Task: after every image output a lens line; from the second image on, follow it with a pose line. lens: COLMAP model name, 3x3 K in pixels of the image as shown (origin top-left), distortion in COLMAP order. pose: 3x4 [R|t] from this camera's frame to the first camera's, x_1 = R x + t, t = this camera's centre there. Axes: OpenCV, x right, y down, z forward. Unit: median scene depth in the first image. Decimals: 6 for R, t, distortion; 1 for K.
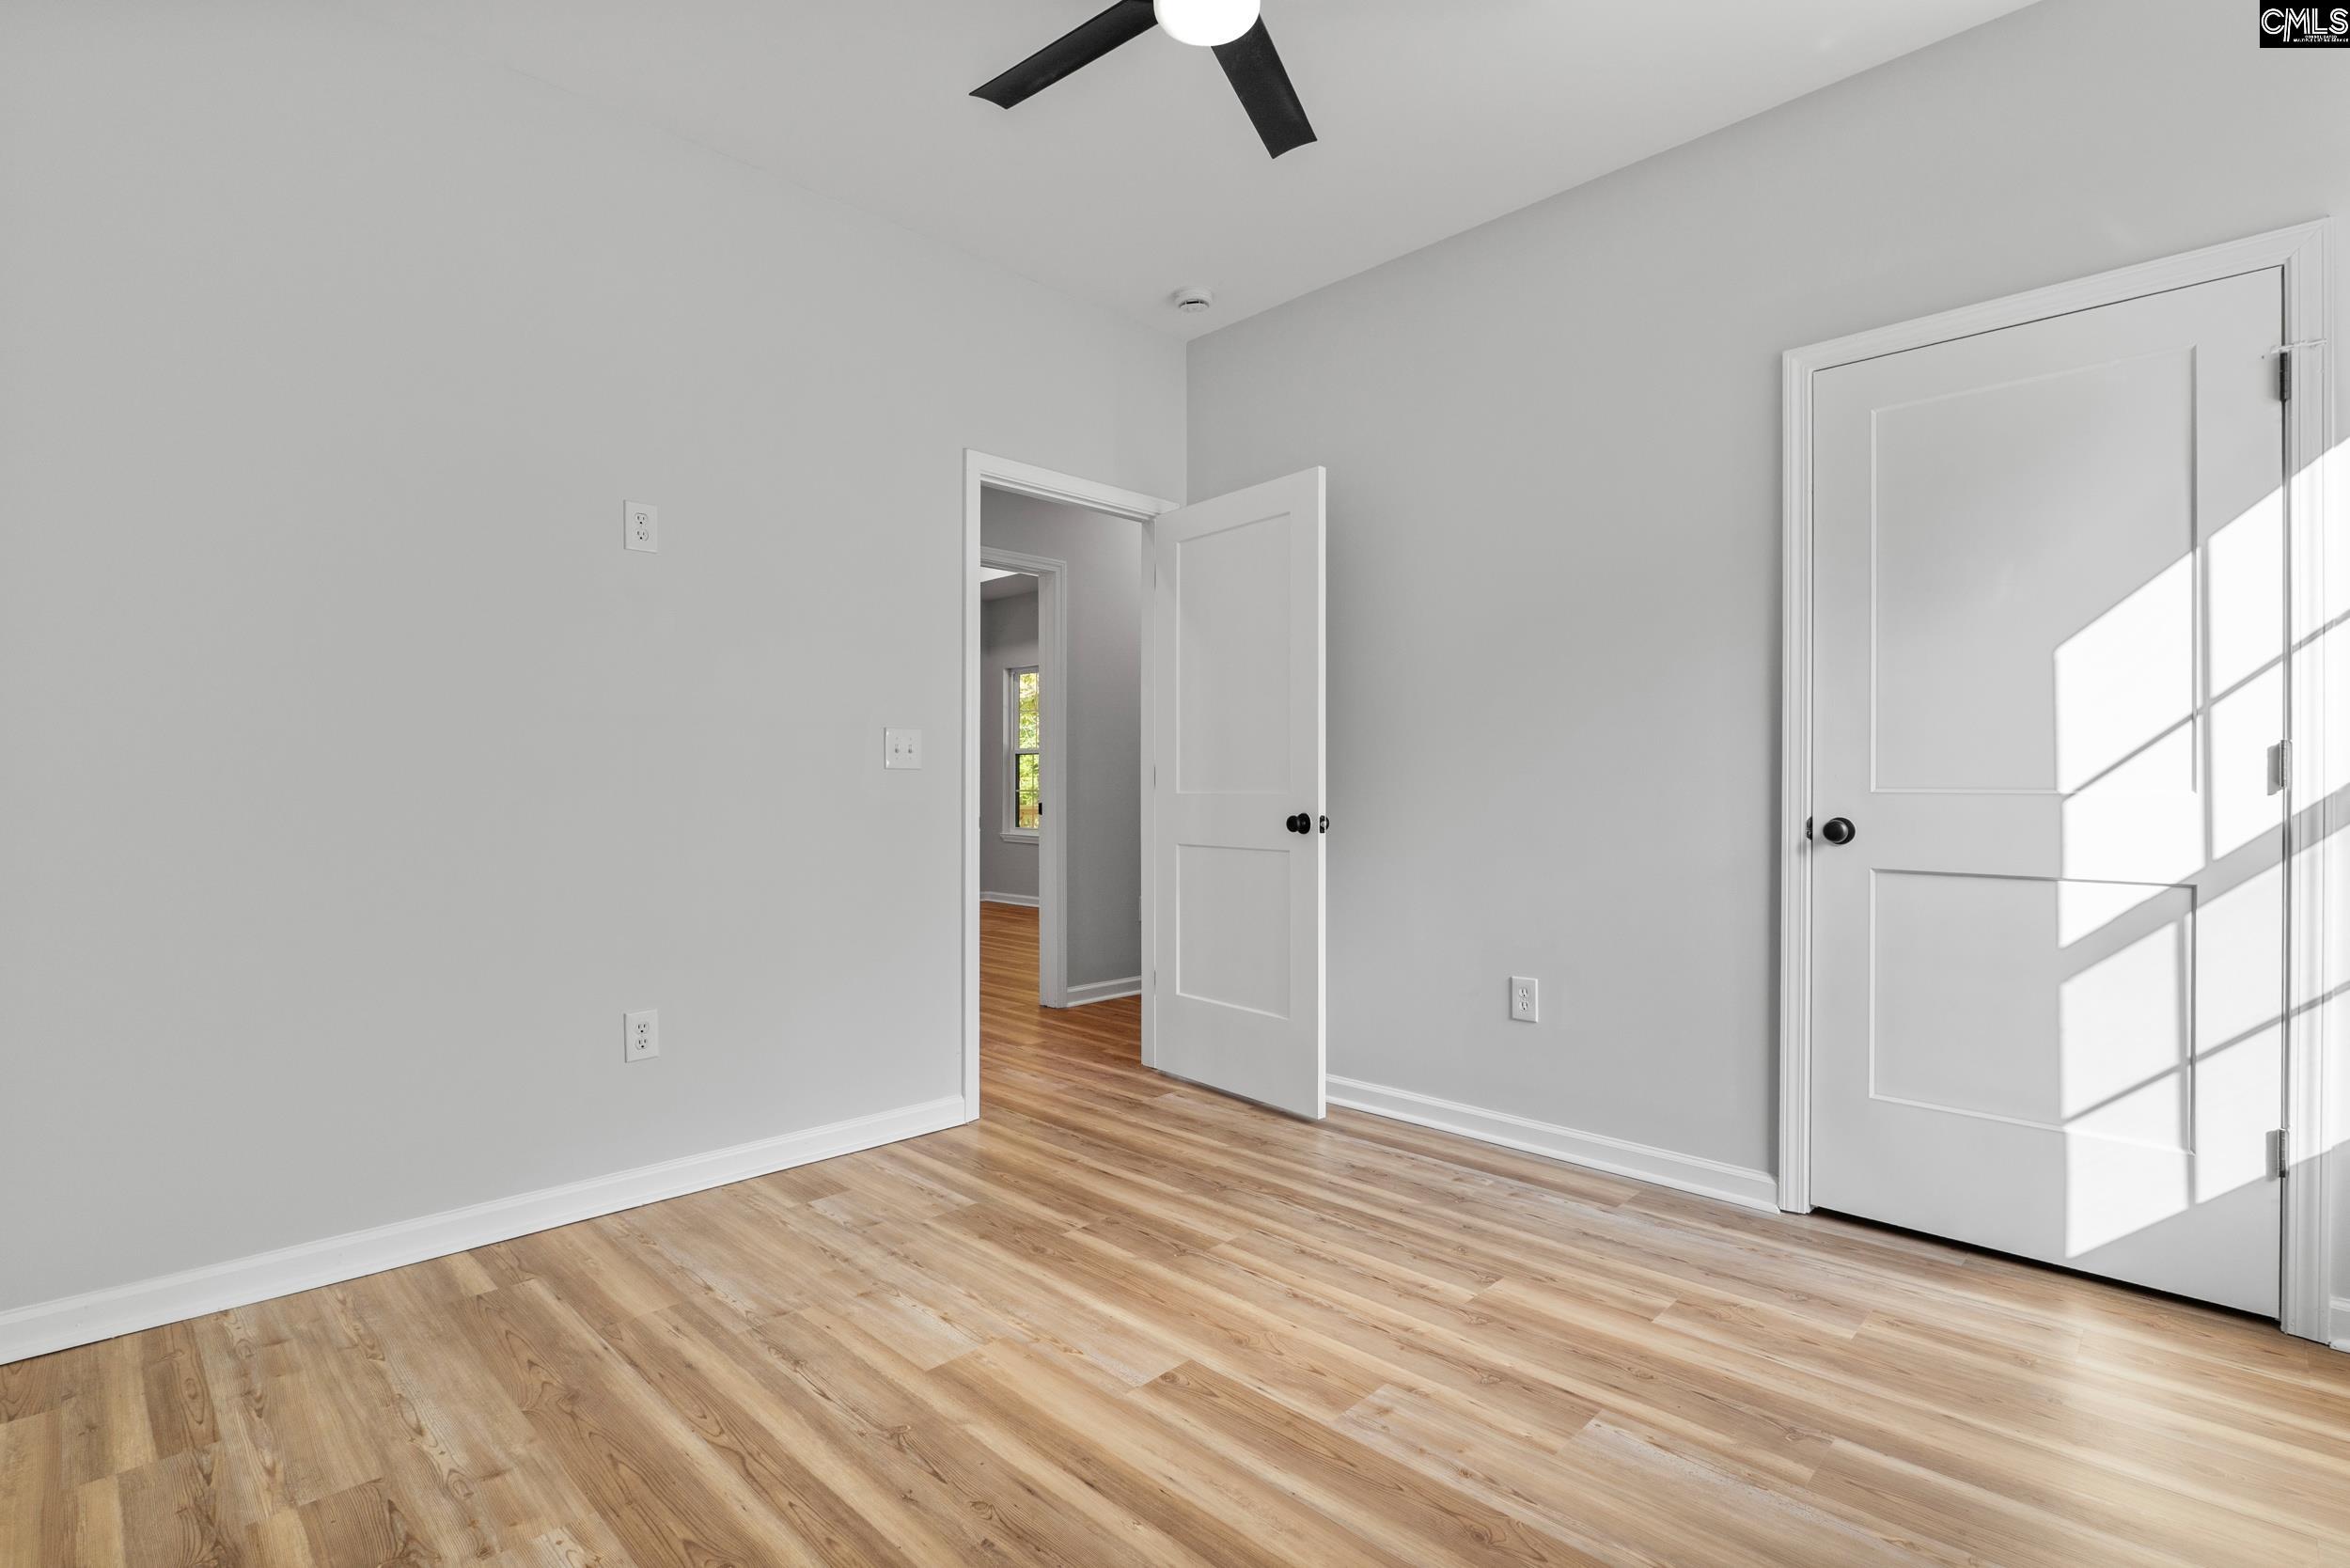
lens RADIAL K [[1104.2, 0, 1175.0], [0, 1104.2, 784.0], [0, 0, 1]] dist [-0.007927, 0.000149]
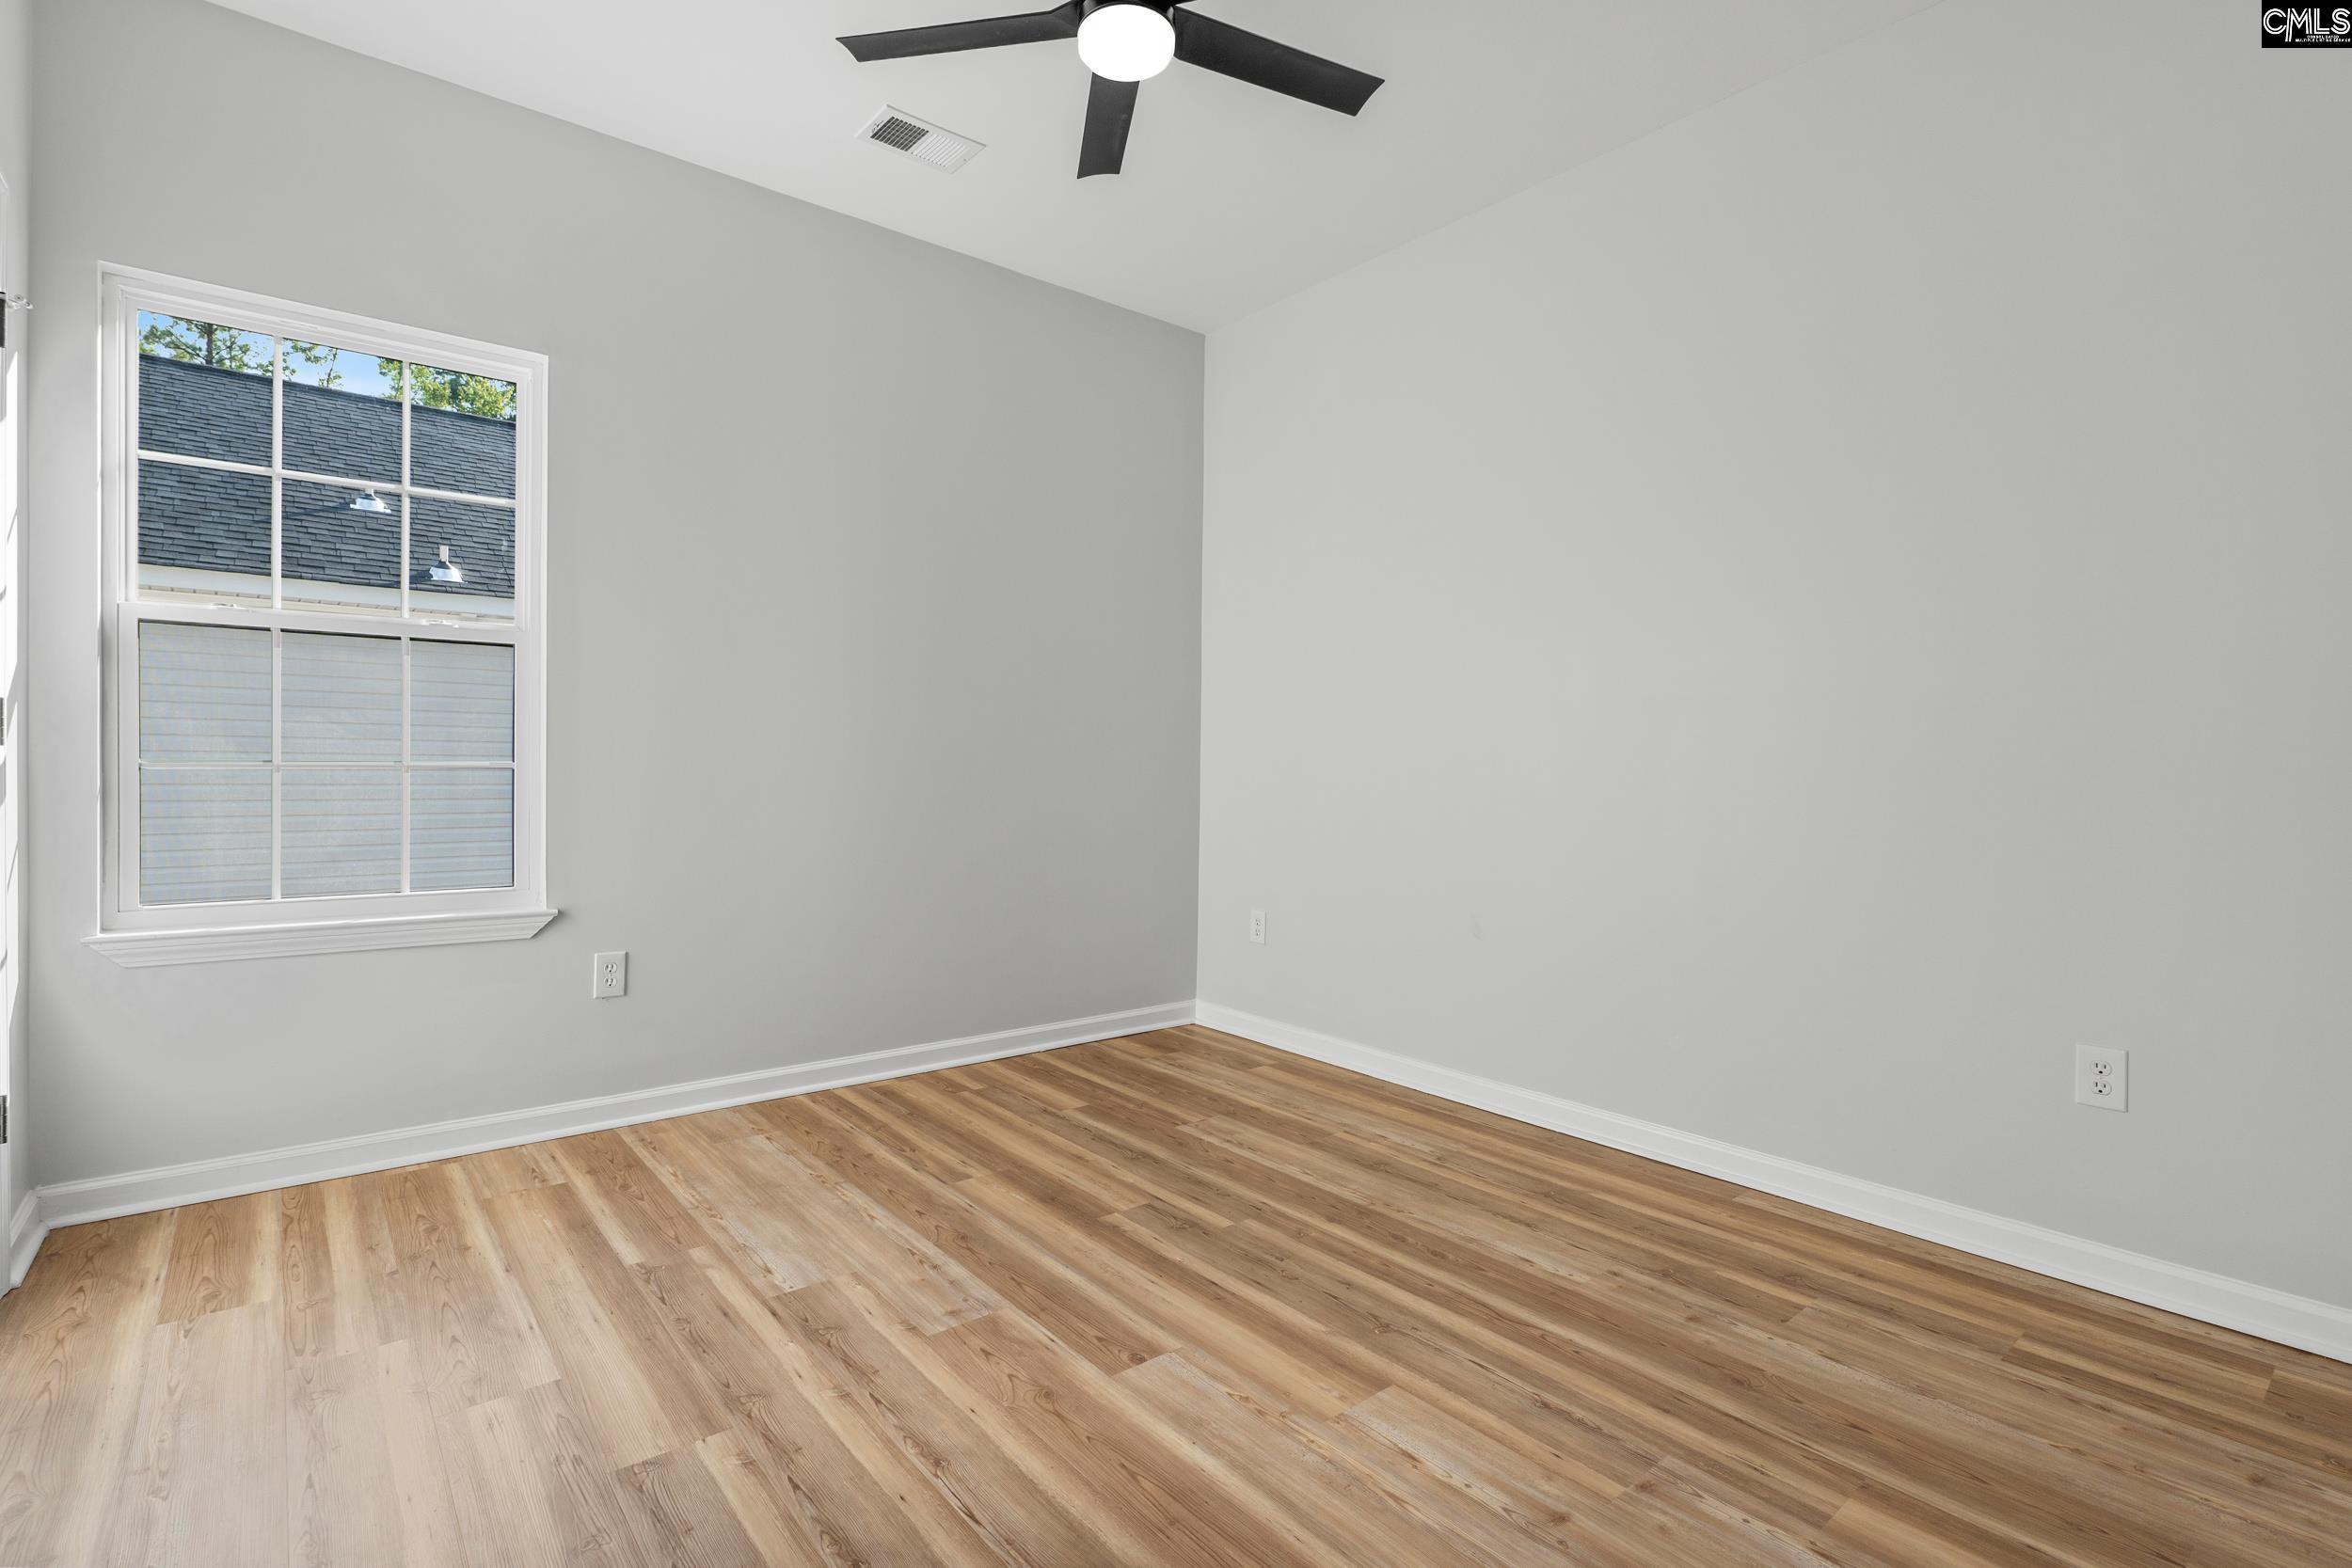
lens RADIAL K [[1105.0, 0, 1176.0], [0, 1105.0, 784.0], [0, 0, 1]] dist [-0.007927, 0.000149]
pose [[-0.995942, -0.014716, 0.088787, -0.117771], [-0.013721, 0.999836, 0.011808, 0.013604], [-0.088947, 0.010542, -0.995981, 1.941469]]
